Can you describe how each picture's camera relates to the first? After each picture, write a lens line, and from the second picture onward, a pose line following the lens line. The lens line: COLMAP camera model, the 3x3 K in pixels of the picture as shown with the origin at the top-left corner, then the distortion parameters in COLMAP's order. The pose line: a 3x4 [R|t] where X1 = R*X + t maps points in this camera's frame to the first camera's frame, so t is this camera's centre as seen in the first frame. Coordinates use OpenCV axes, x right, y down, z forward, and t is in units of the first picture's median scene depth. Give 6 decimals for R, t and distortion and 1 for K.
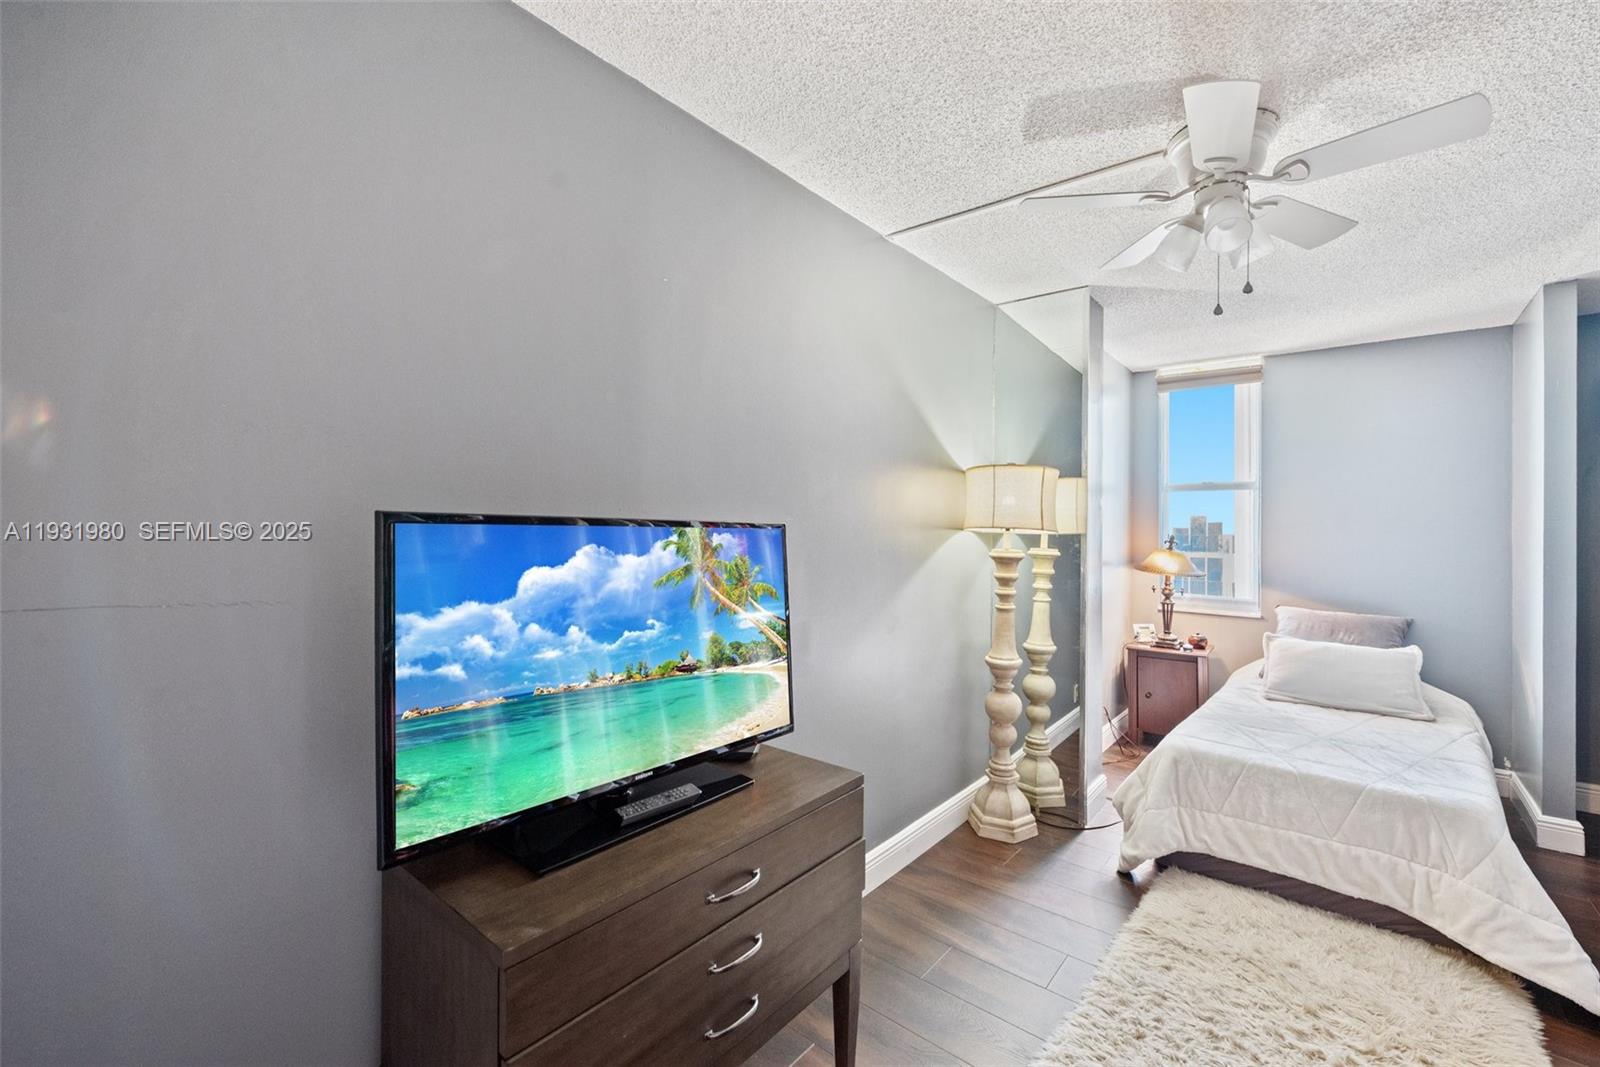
lens RADIAL K [[663.5, 0, 803.9], [0, 663.5, 521.0], [0, 0, 1]] dist [-0.001279, -0.000165]
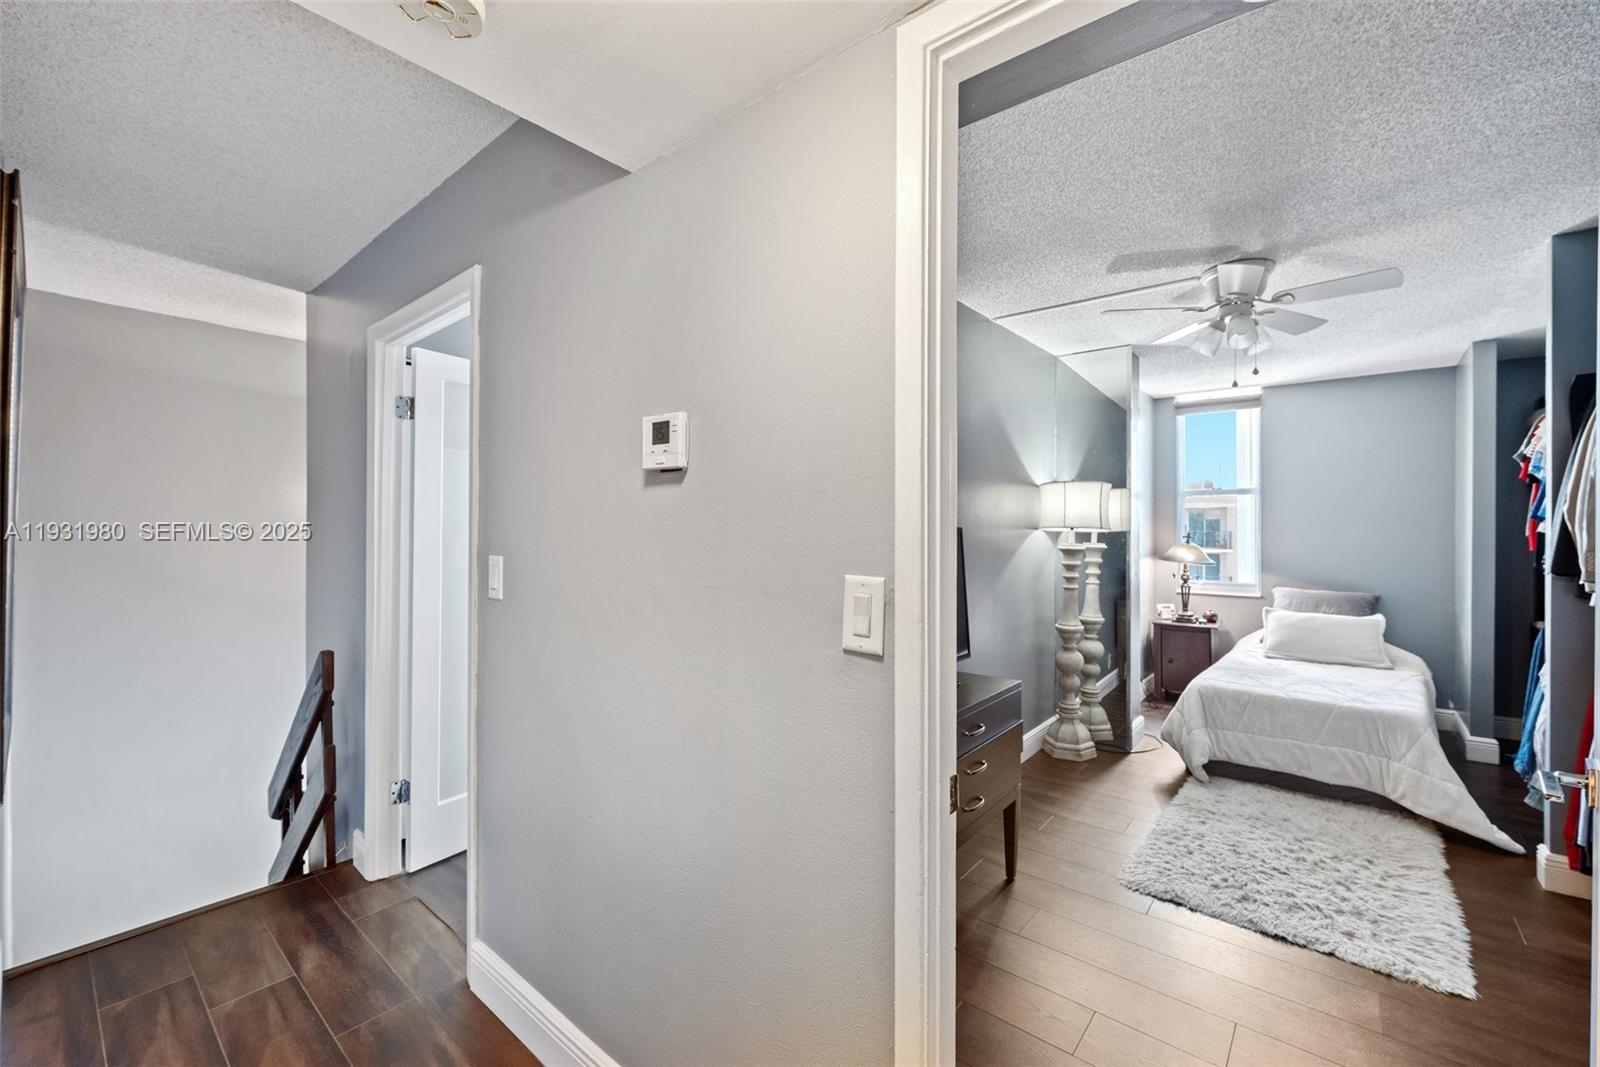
lens RADIAL K [[663.5, 0, 803.9], [0, 663.5, 521.0], [0, 0, 1]] dist [-0.001279, -0.000165]
pose [[0.999952, -0.007994, 0.005643, -0.237972], [0.007977, 0.999963, 0.003117, -0.010846], [-0.005667, -0.003072, 0.999979, -0.326869]]
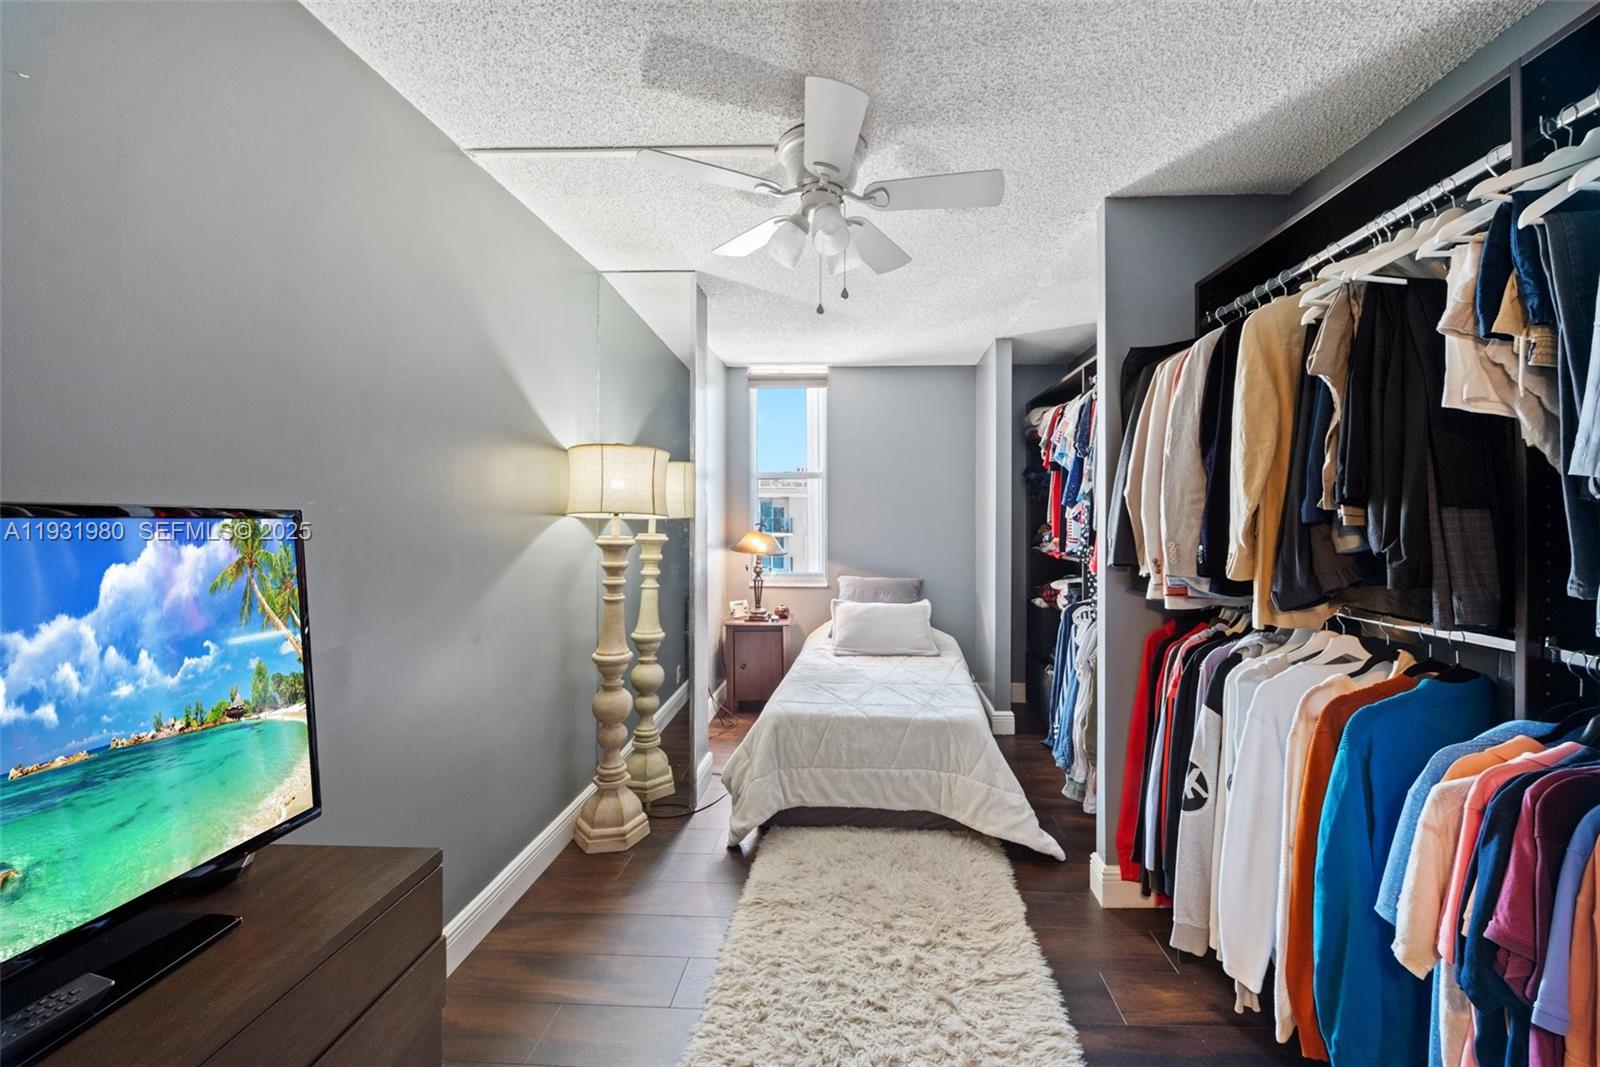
lens RADIAL K [[649.1, 0, 836.1], [0, 649.1, 510.9], [0, 0, 1]] dist [-0.000309, -0.000194]
pose [[0.798069, -0.006726, 0.602529, 0.004466], [0.001735, 0.999959, 0.008865, -0.000105], [-0.602564, -0.006030, 0.798048, 0.088414]]
